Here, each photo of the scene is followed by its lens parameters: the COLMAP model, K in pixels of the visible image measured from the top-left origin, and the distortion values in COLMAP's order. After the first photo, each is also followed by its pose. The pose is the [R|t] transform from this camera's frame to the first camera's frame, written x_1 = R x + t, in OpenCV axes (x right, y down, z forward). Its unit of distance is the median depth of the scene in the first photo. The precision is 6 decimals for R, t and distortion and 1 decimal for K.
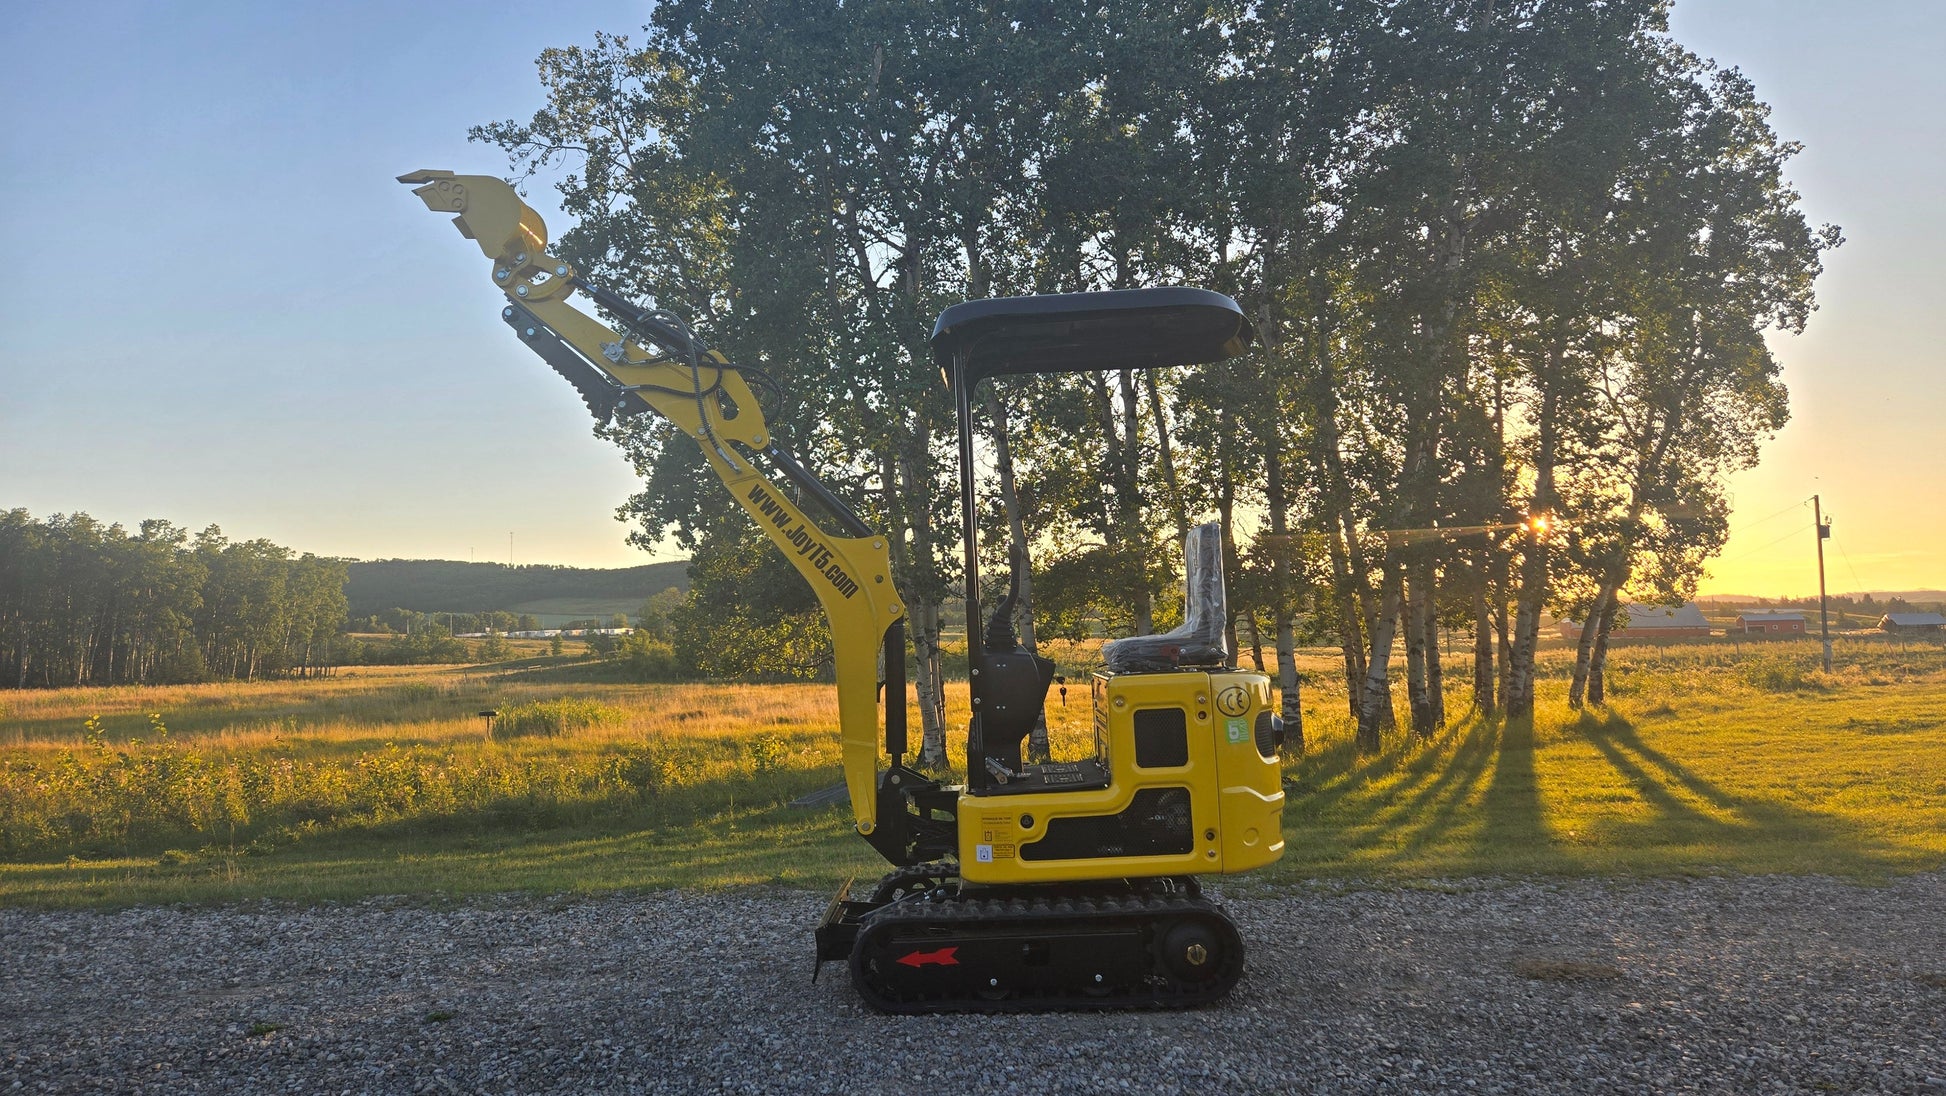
lens RADIAL K [[1352.2, 0, 978.8], [0, 1352.2, 536.7], [0, 0, 1]] dist [0.082434, -0.080669]
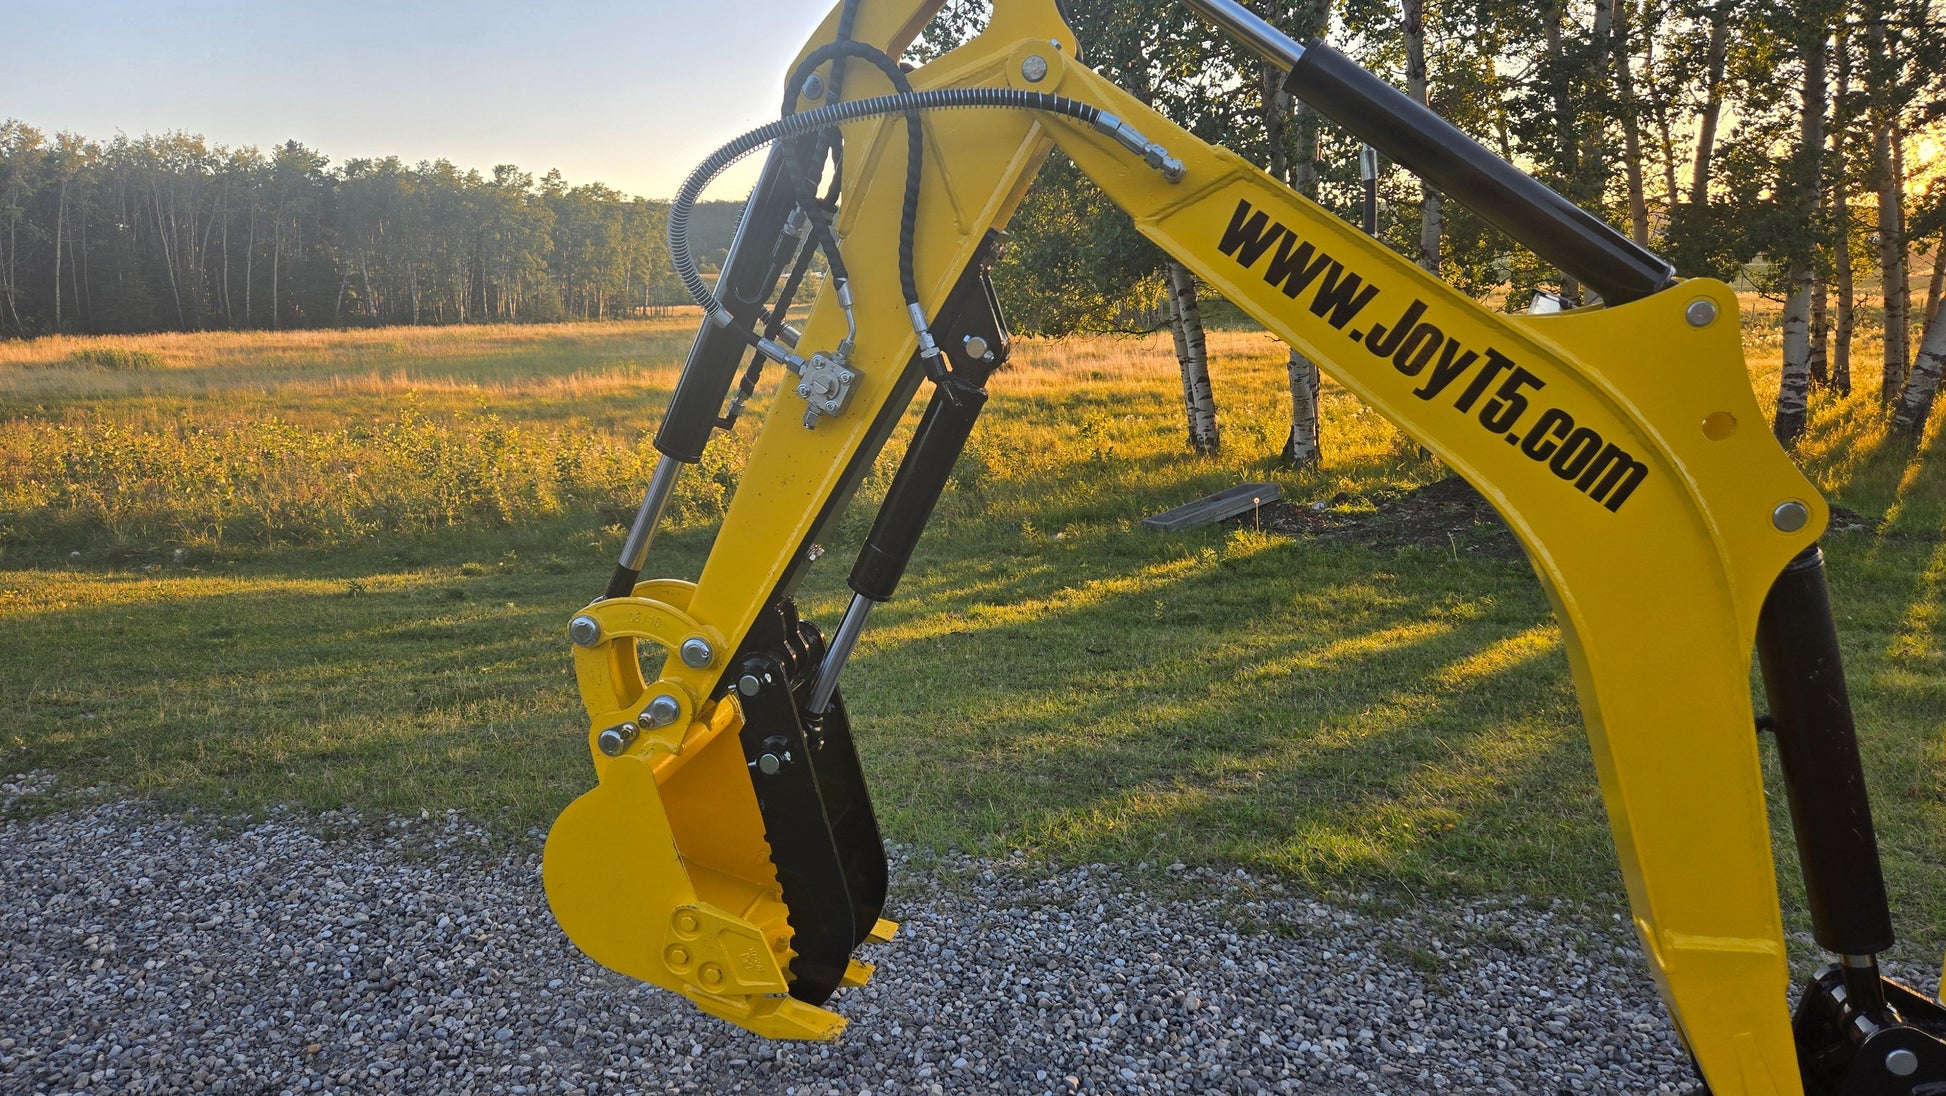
lens RADIAL K [[1348.1, 0, 941.8], [0, 1348.1, 577.5], [0, 0, 1]] dist [0.078843, -0.091143]
pose [[0.970021, 0.047421, -0.238349, -0.038627], [0.023426, 0.957964, 0.285929, -0.004776], [0.241889, -0.282941, 0.928135, 0.128282]]
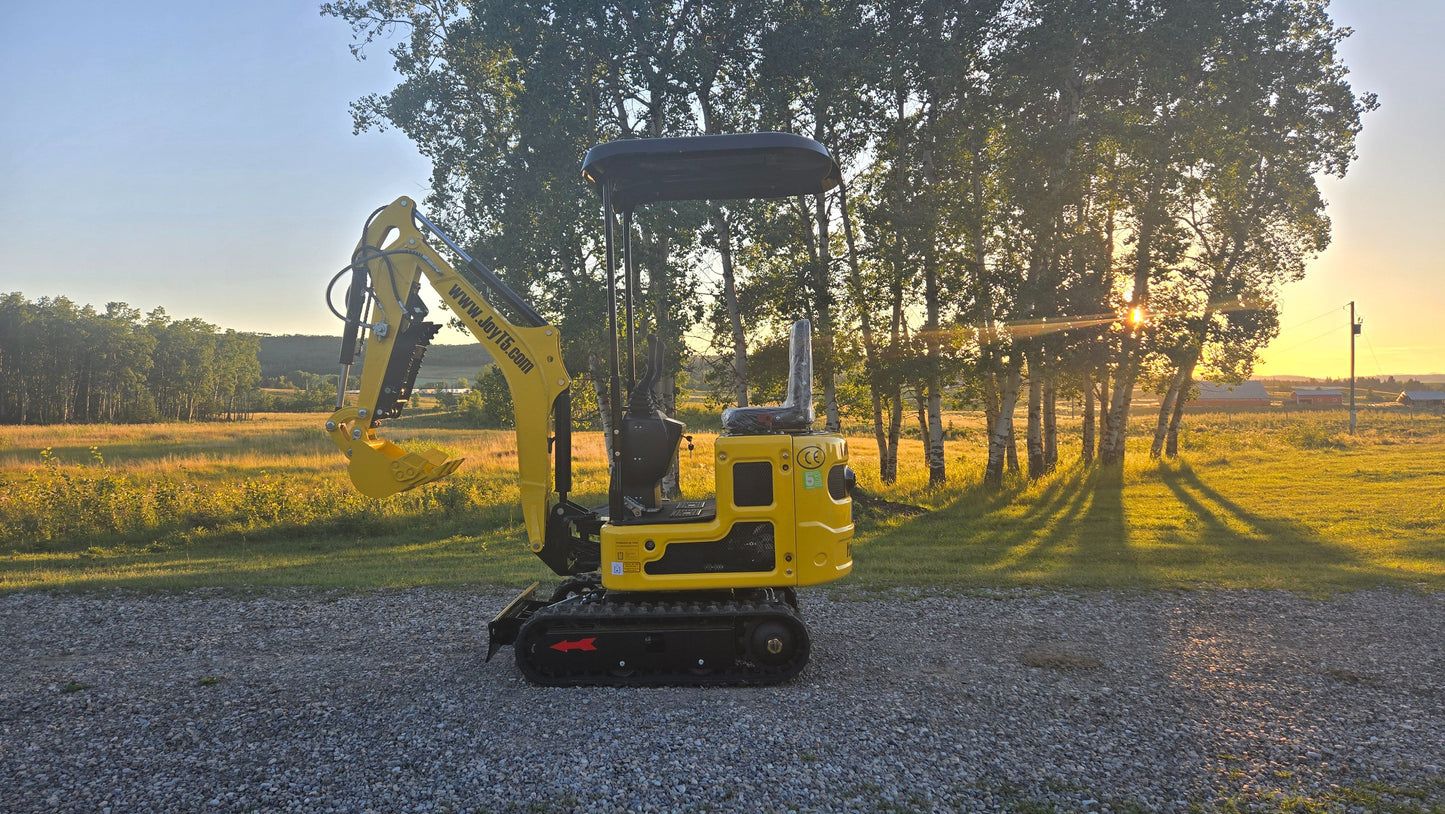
lens RADIAL K [[1001.5, 0, 713.3], [0, 1001.5, 403.7], [0, 0, 1]] dist [0.085995, -0.081894]
pose [[0.999800, 0.015494, -0.012671, 0.018752], [-0.014455, 0.996825, 0.078301, -0.000739], [0.013844, -0.078102, 0.996849, 0.007199]]
